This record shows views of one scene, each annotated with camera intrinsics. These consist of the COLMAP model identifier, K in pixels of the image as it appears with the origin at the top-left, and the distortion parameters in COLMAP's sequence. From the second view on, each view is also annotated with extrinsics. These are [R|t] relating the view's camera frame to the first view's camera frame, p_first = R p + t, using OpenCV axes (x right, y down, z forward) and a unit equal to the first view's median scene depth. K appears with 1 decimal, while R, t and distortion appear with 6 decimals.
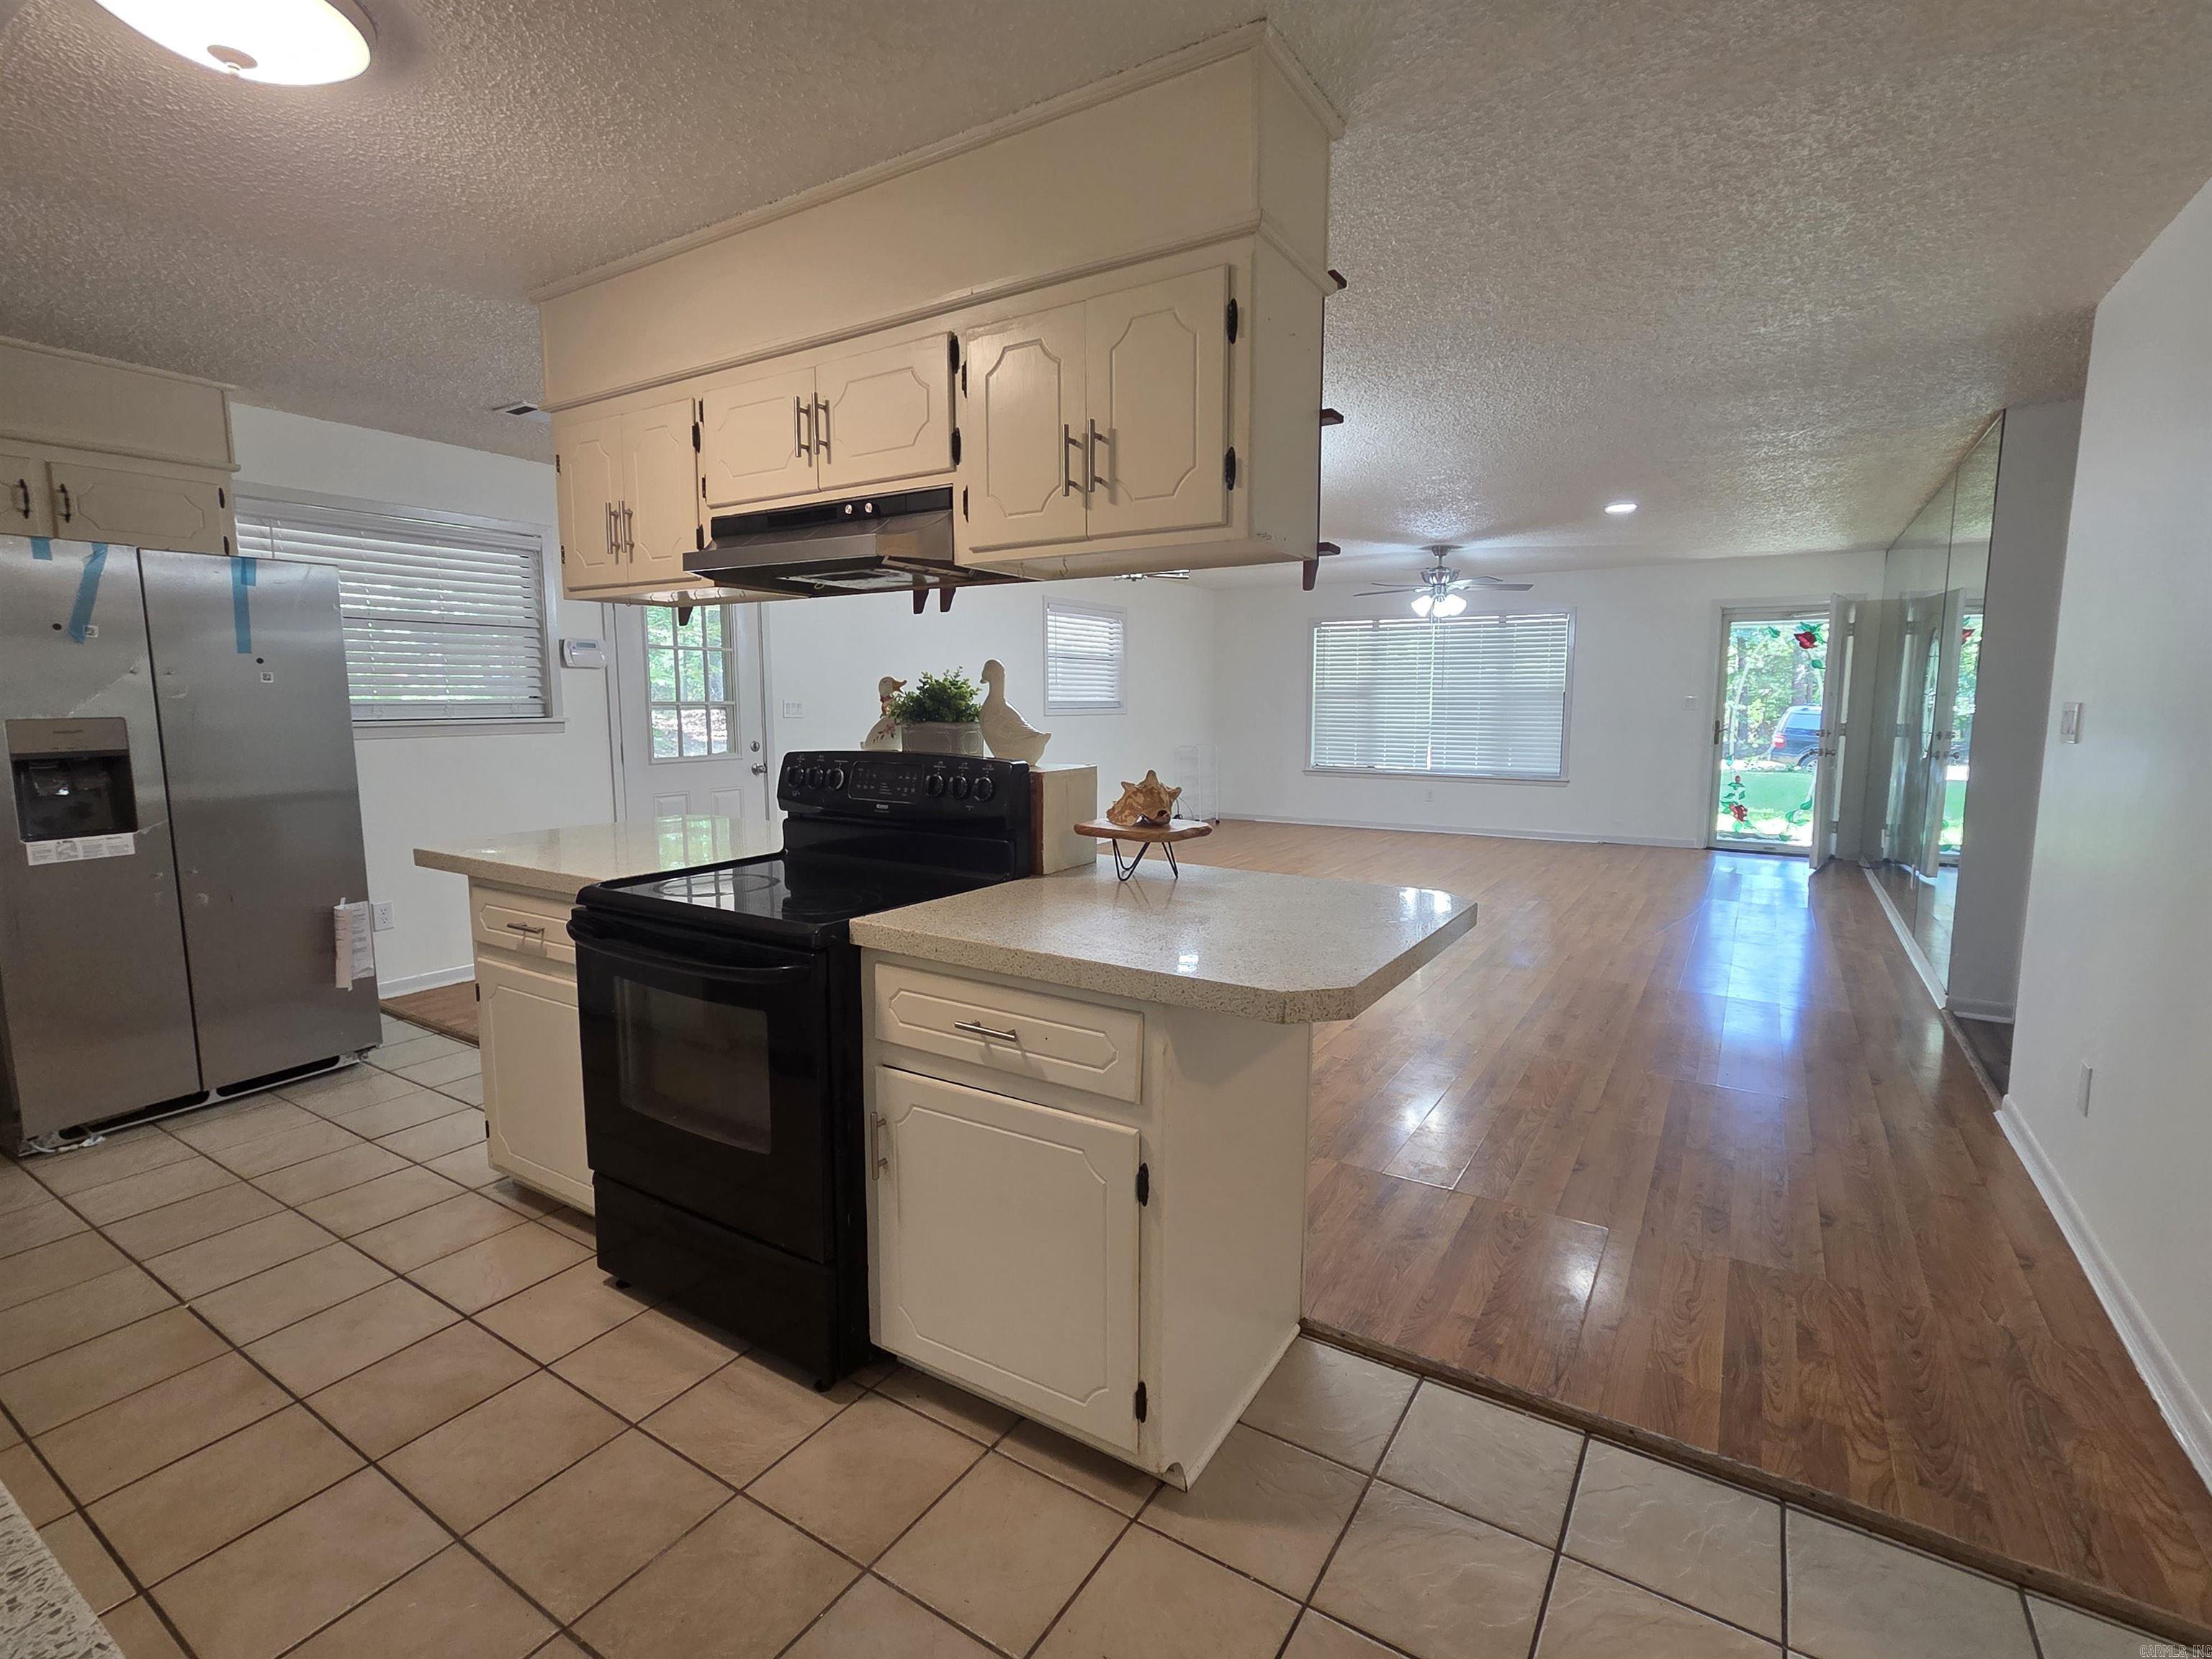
lens RADIAL K [[1030.4, 0, 1129.9], [0, 1030.4, 817.2], [0, 0, 1]] dist [0.003788, 0.000863]
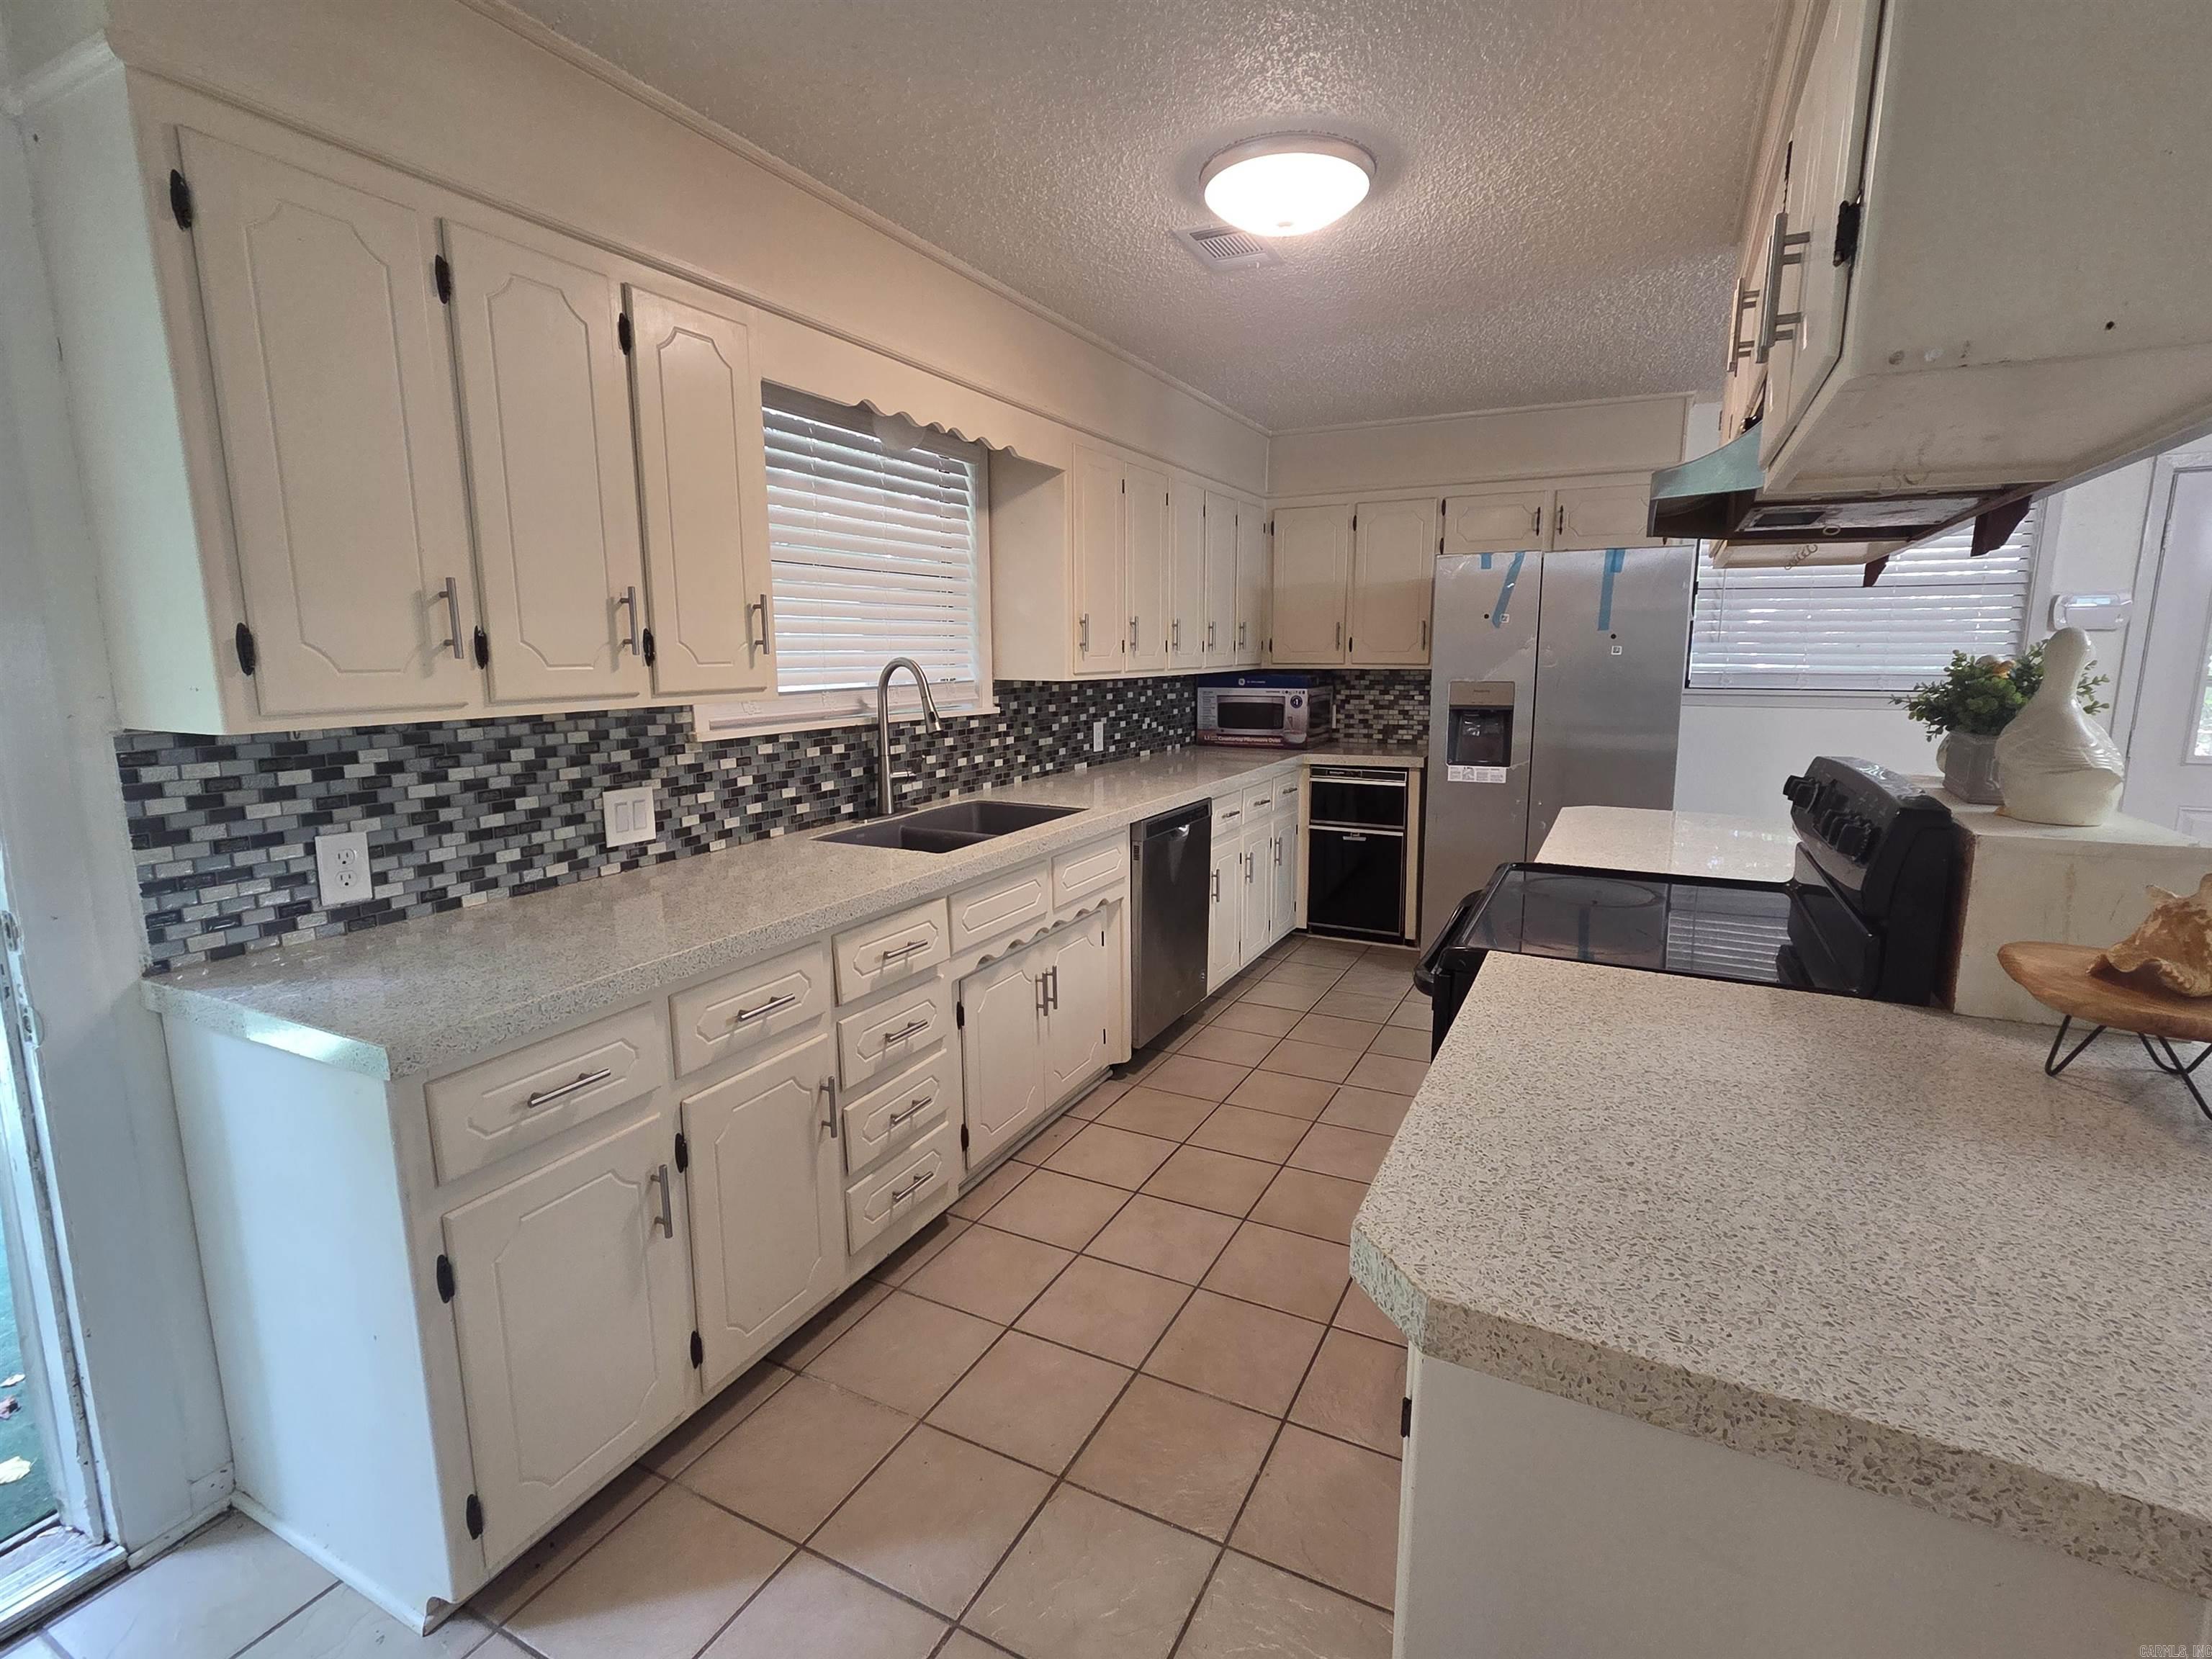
lens RADIAL K [[1030.4, 0, 1129.9], [0, 1030.4, 817.2], [0, 0, 1]] dist [0.003788, 0.000863]
pose [[0.097202, 0.160796, -0.982190, 0.320438], [-0.118037, 0.981760, 0.149045, -0.063381], [0.988240, 0.101447, 0.114409, 0.364529]]
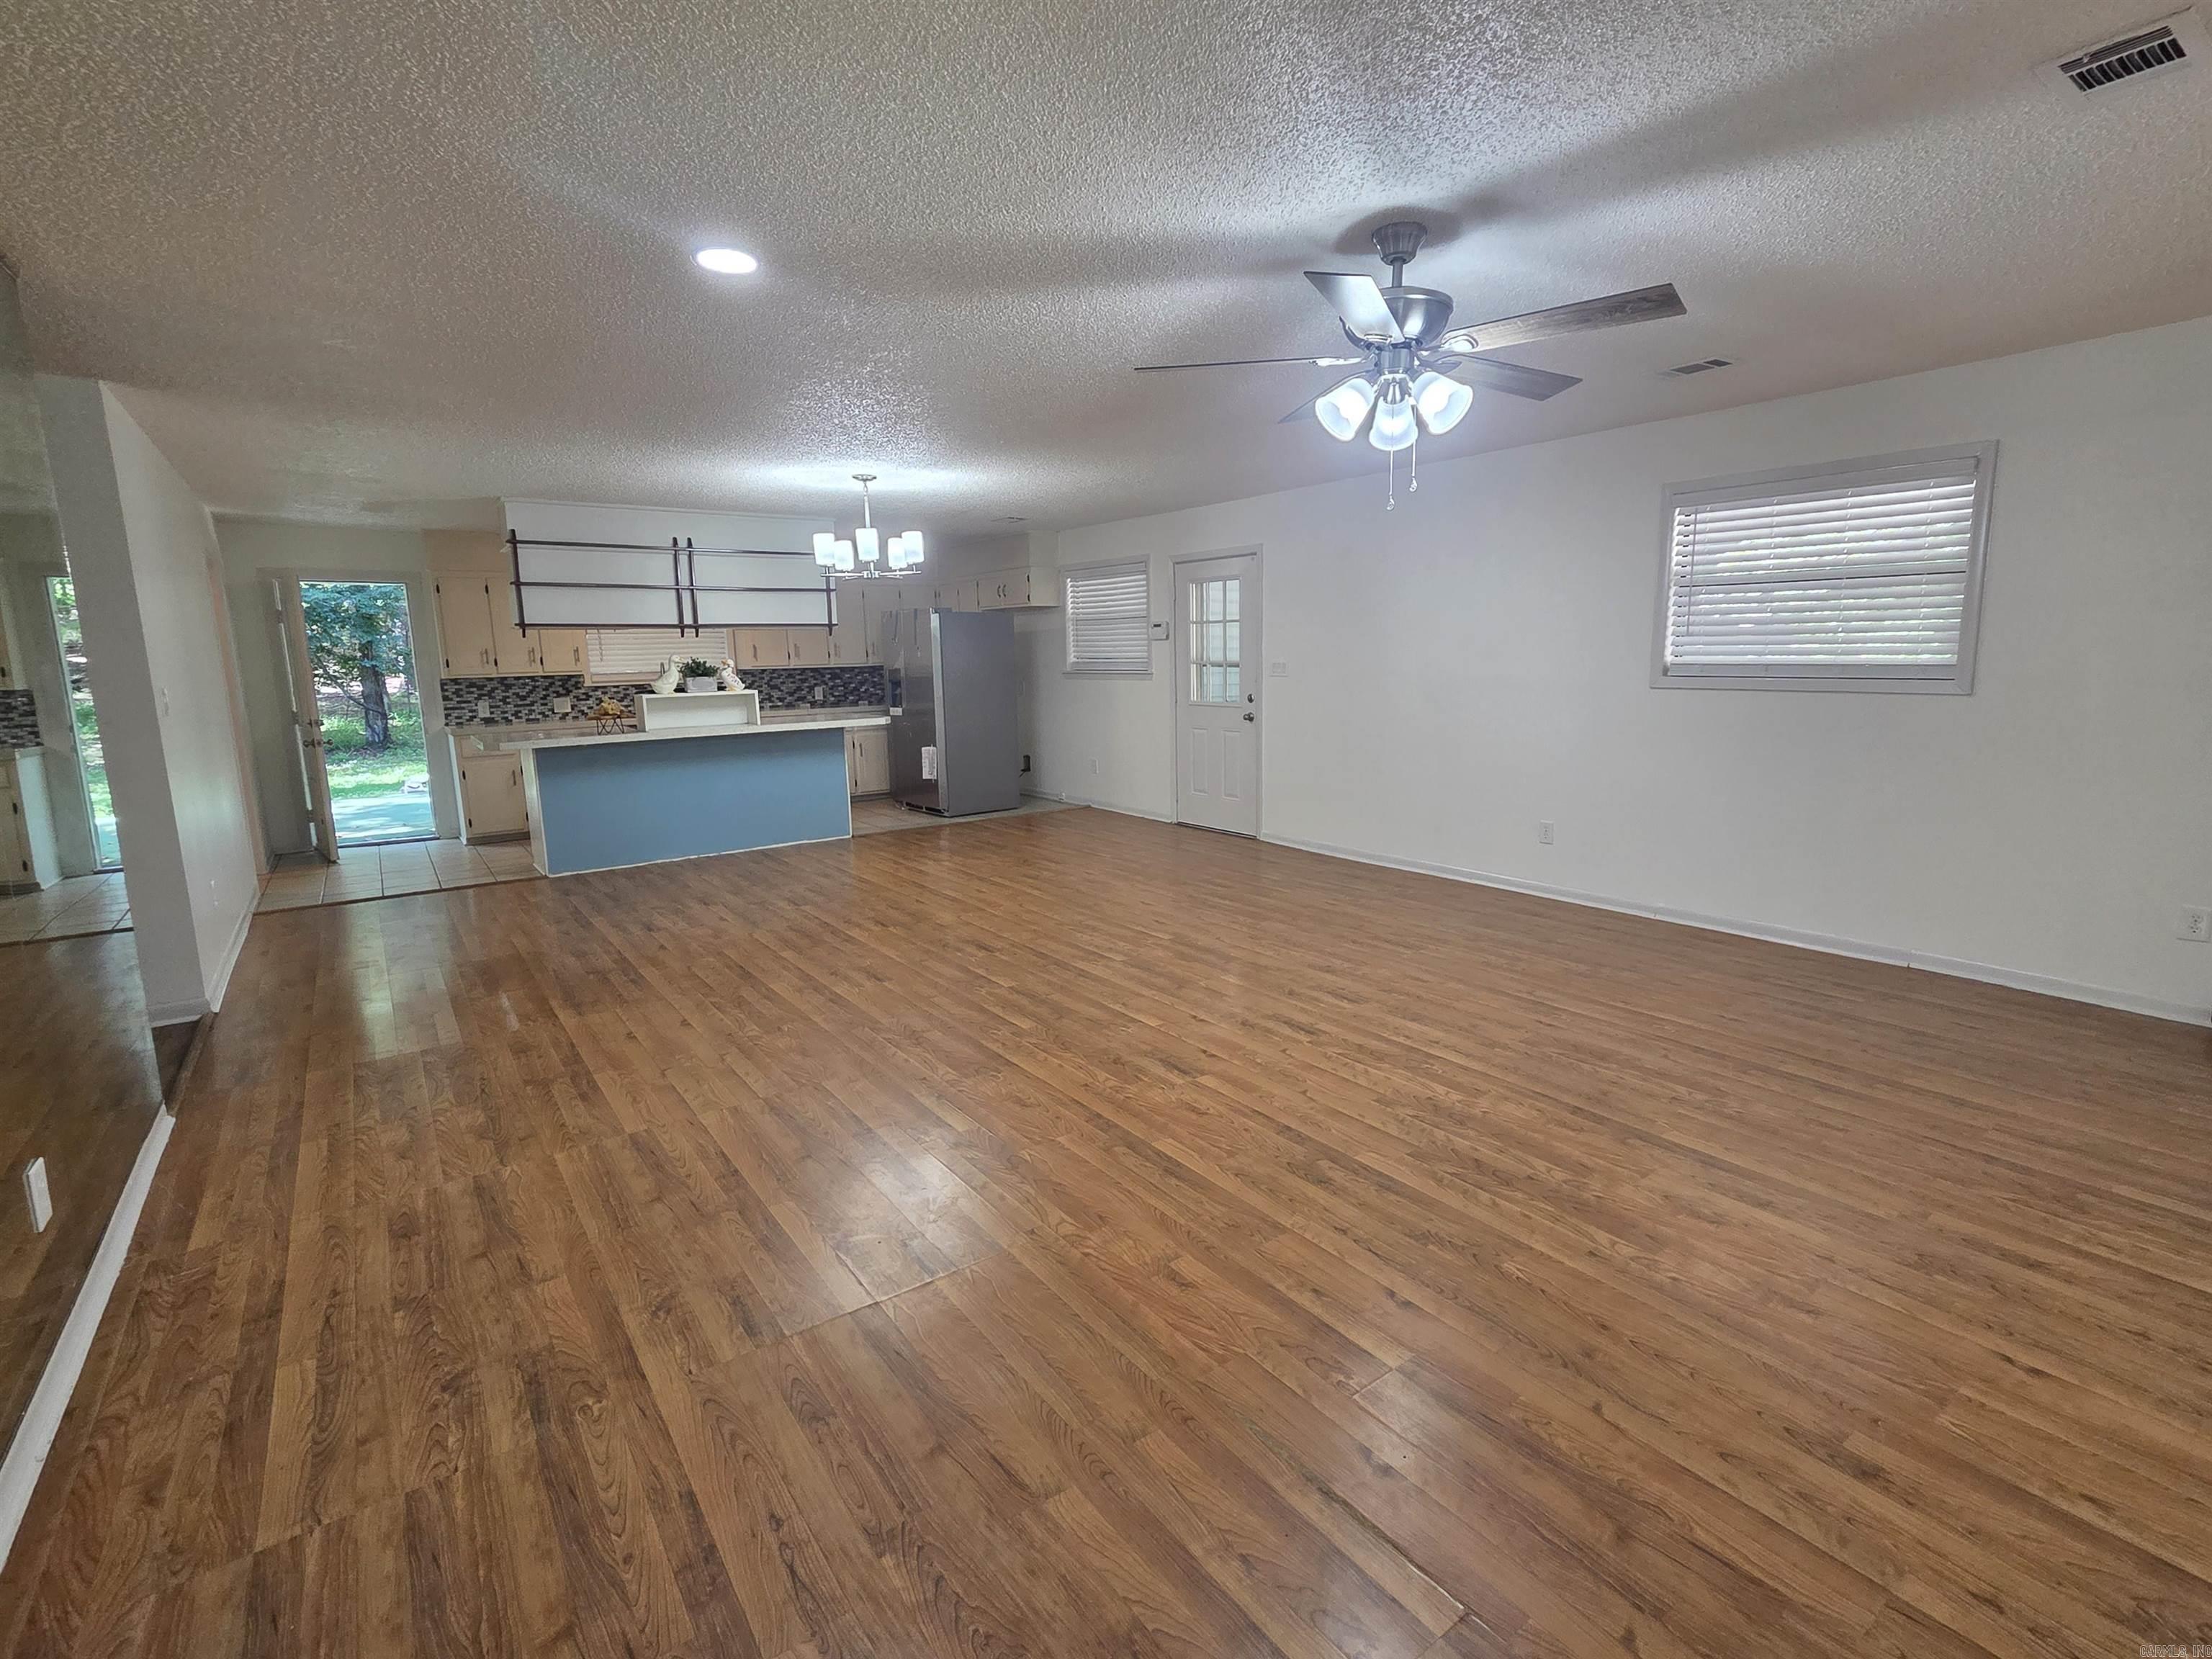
lens RADIAL K [[1053.2, 0, 1127.2], [0, 1053.2, 828.4], [0, 0, 1]] dist [-0.010694, 0.014691]
pose [[-0.350307, 0.162084, -0.922504, 1.533668], [-0.090541, 0.974441, 0.205591, -0.279772], [0.932249, 0.155544, -0.326678, 2.245717]]
